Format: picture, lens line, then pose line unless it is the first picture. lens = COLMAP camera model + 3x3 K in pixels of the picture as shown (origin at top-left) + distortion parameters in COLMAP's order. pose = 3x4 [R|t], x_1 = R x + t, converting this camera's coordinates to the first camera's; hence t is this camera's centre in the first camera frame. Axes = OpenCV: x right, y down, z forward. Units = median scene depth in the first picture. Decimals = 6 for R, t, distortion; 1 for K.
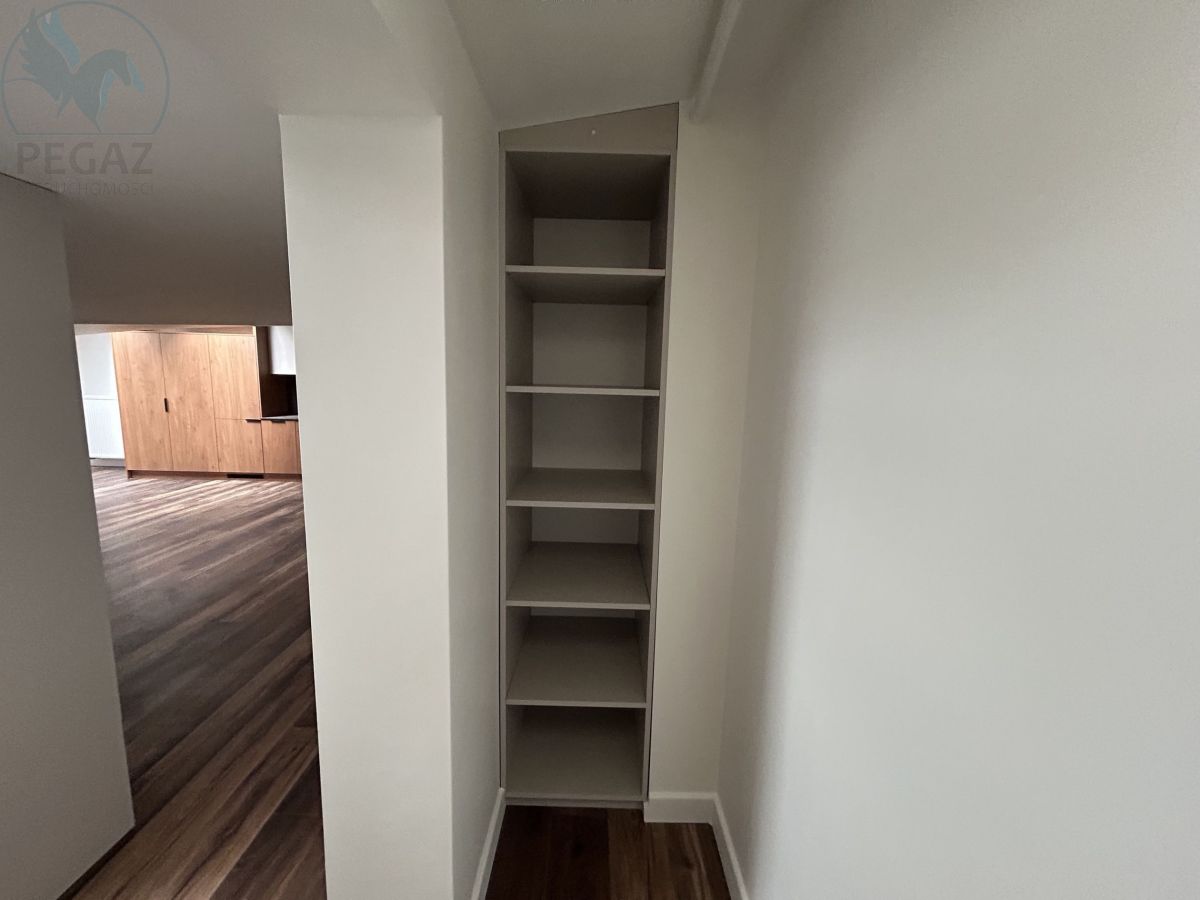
lens RADIAL K [[480.0, 0, 597.3], [0, 480.0, 448.9], [0, 0, 1]] dist [-0.000241, -0.000084]
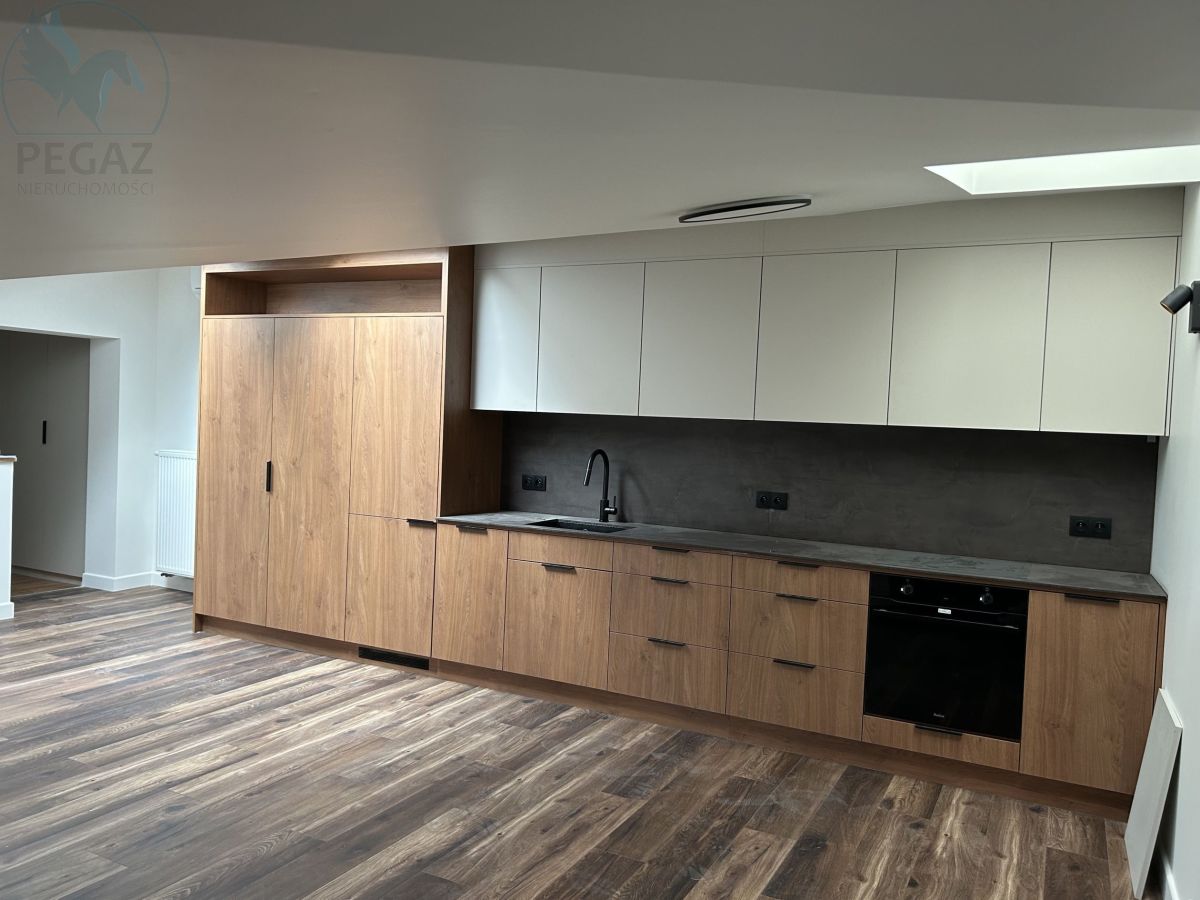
lens RADIAL K [[902.5, 0, 611.8], [0, 902.5, 447.0], [0, 0, 1]] dist [0.013296, -0.011067]
pose [[0.886025, 0.020829, -0.463169, -0.229383], [-0.079785, 0.990937, -0.108062, -0.053133], [0.456721, 0.132700, 0.879657, 0.403372]]
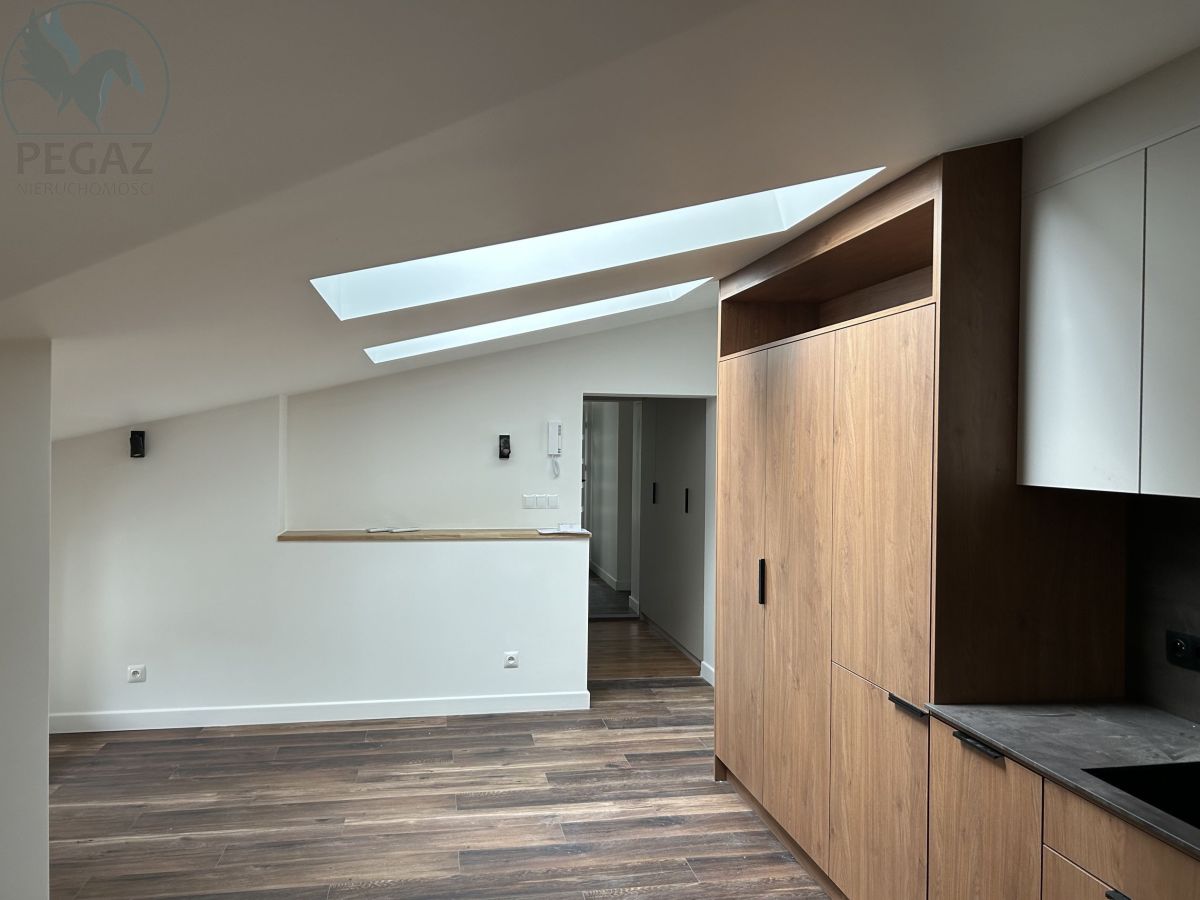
lens RADIAL K [[902.5, 0, 603.1], [0, 902.5, 451.1], [0, 0, 1]] dist [0.013296, -0.011067]
pose [[0.163116, -0.021227, -0.986379, -0.353619], [-0.141186, 0.988977, -0.044631, -0.132764], [0.976453, 0.146543, 0.158321, 0.797919]]
